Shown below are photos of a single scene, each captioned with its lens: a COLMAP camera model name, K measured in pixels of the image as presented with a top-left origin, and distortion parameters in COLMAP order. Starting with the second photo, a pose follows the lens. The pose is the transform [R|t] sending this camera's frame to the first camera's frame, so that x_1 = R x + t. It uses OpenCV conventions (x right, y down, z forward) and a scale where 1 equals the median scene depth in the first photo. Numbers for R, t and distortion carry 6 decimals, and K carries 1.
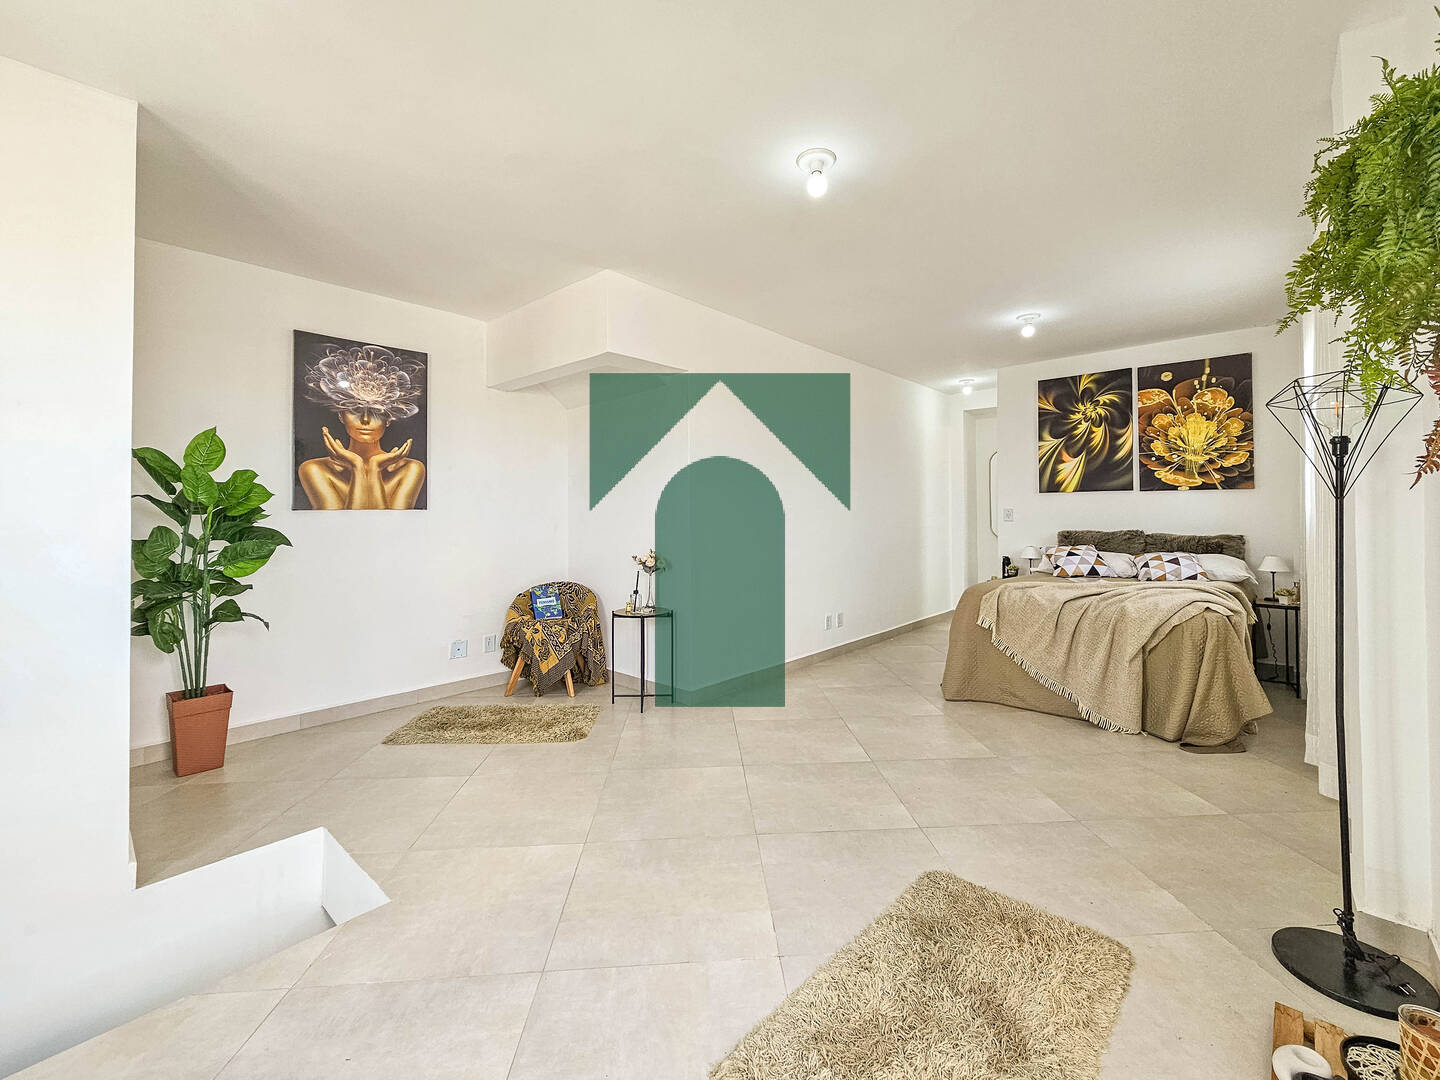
lens RADIAL K [[617.9, 0, 723.7], [0, 617.9, 496.7], [0, 0, 1]] dist [-0.000561, 0.000038]
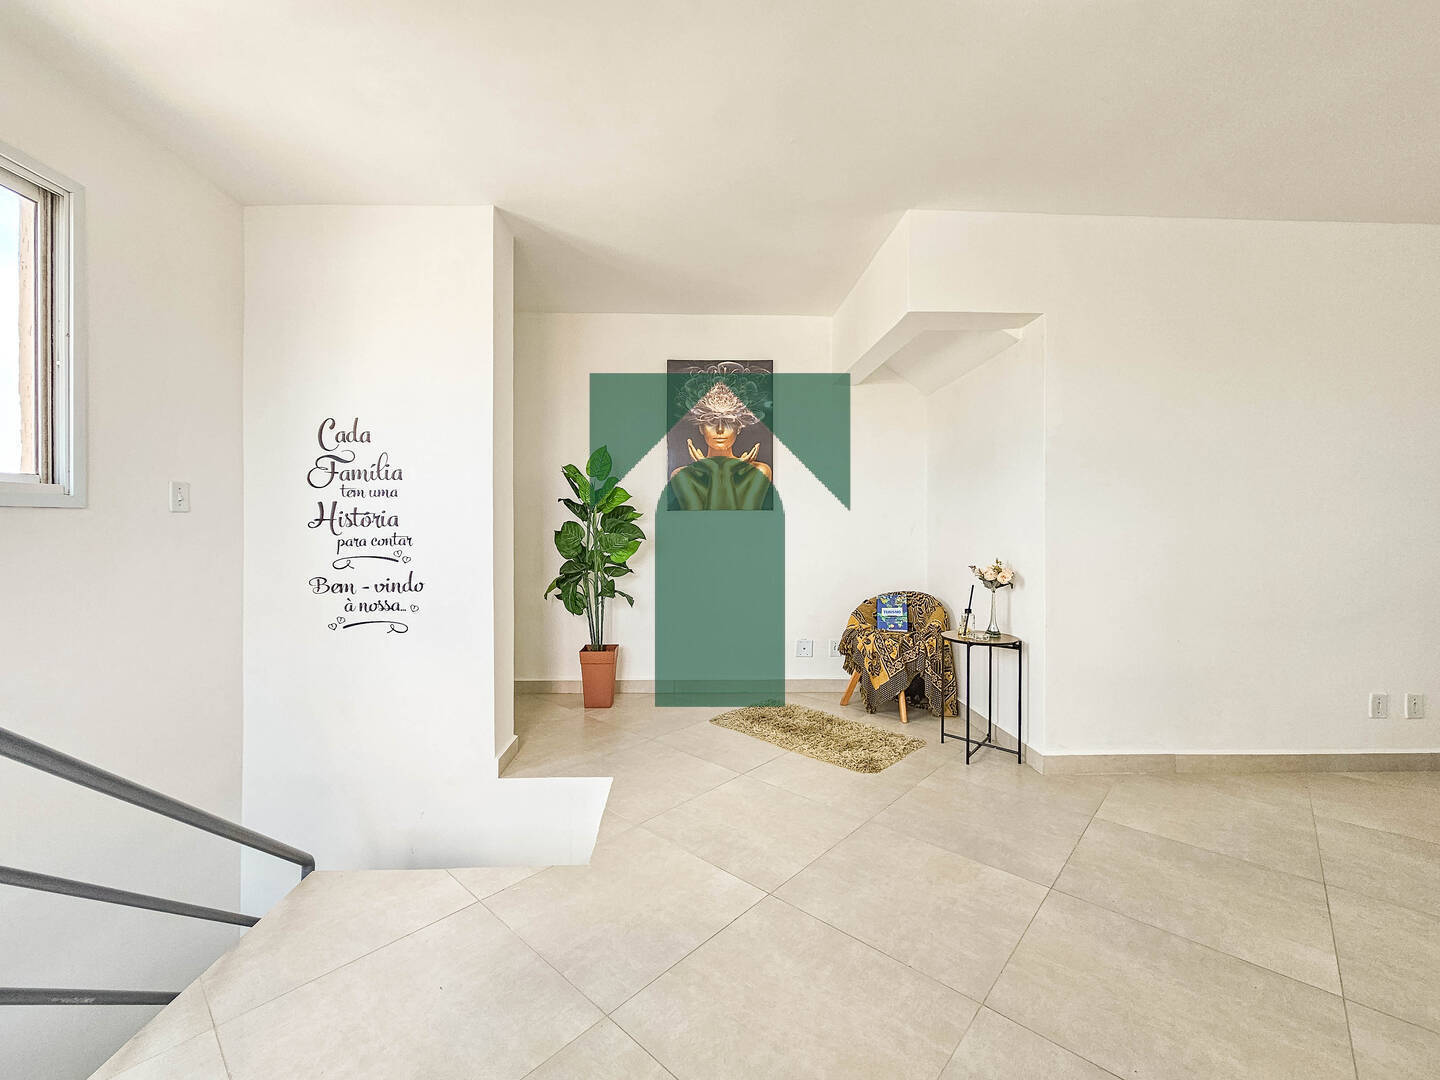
lens RADIAL K [[595.7, 0, 725.4], [0, 595.7, 525.3], [0, 0, 1]] dist [-0.000471, 0.000419]
pose [[0.684651, 0.006950, -0.728838, 0.201571], [0.013506, 0.999662, 0.022220, 0.023198], [0.728746, -0.025057, 0.684325, 0.255039]]
